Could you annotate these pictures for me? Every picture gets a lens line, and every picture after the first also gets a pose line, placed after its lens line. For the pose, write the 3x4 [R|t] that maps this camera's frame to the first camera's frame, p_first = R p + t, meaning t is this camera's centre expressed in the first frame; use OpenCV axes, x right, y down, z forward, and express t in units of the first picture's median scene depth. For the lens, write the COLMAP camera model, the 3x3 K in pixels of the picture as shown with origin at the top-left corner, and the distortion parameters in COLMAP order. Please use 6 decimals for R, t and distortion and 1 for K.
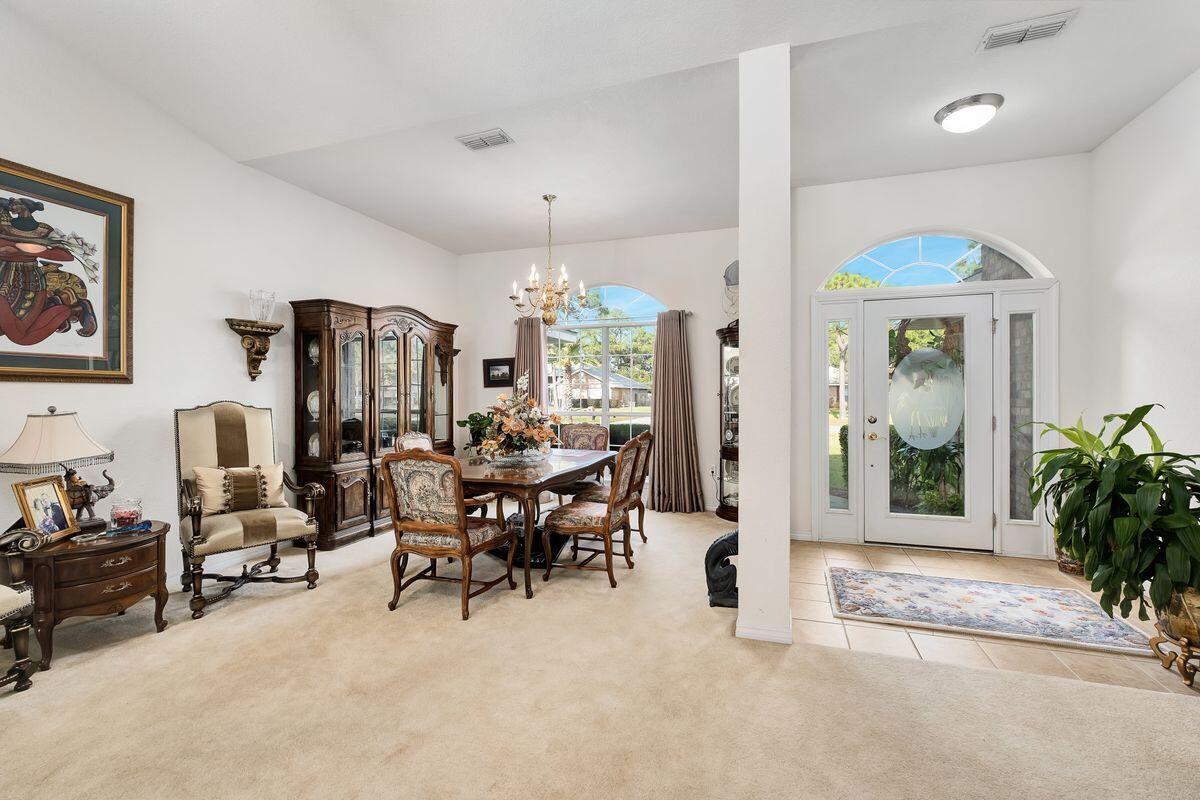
lens RADIAL K [[531.1, 0, 593.1], [0, 531.1, 400.7], [0, 0, 1]] dist [0.000775, 0.000219]
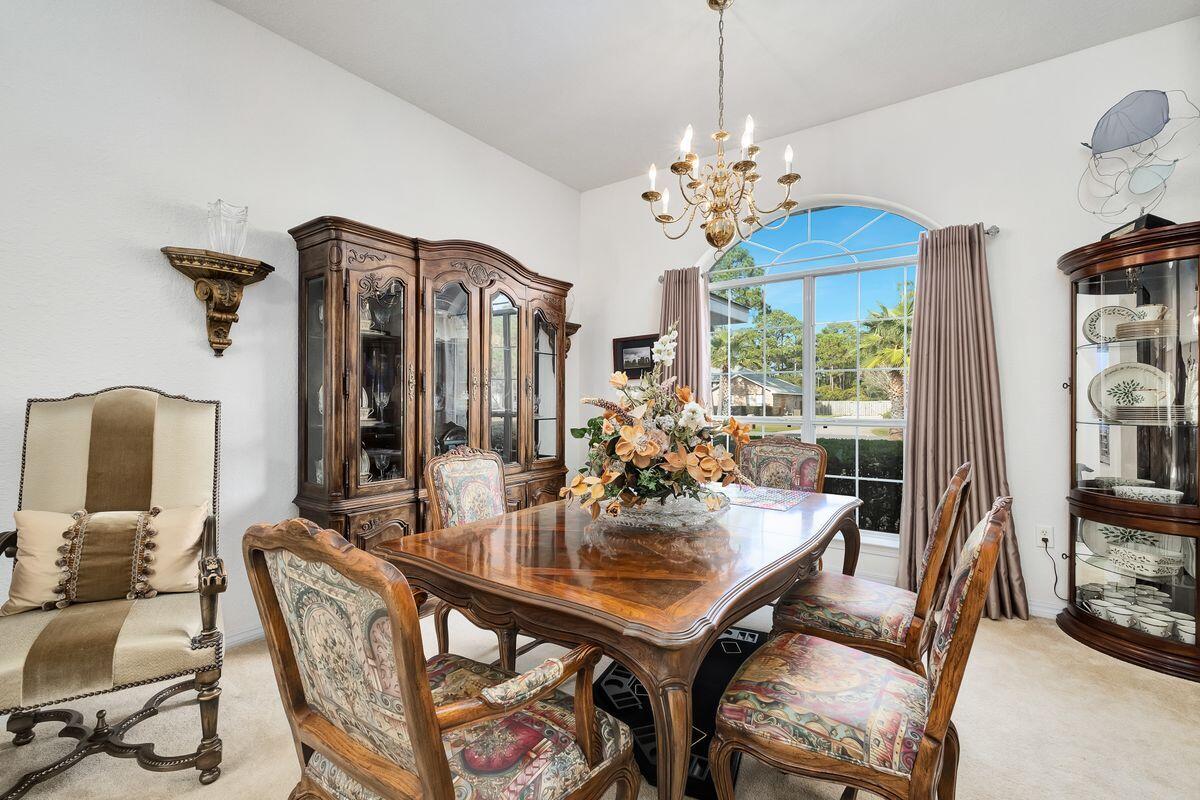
lens RADIAL K [[531.1, 0, 593.1], [0, 531.1, 400.7], [0, 0, 1]] dist [0.000775, 0.000219]
pose [[0.959058, 0.004998, -0.283165, -0.058266], [-0.008908, 0.999882, -0.012520, 0.015611], [0.283069, 0.014530, 0.958990, 0.514285]]
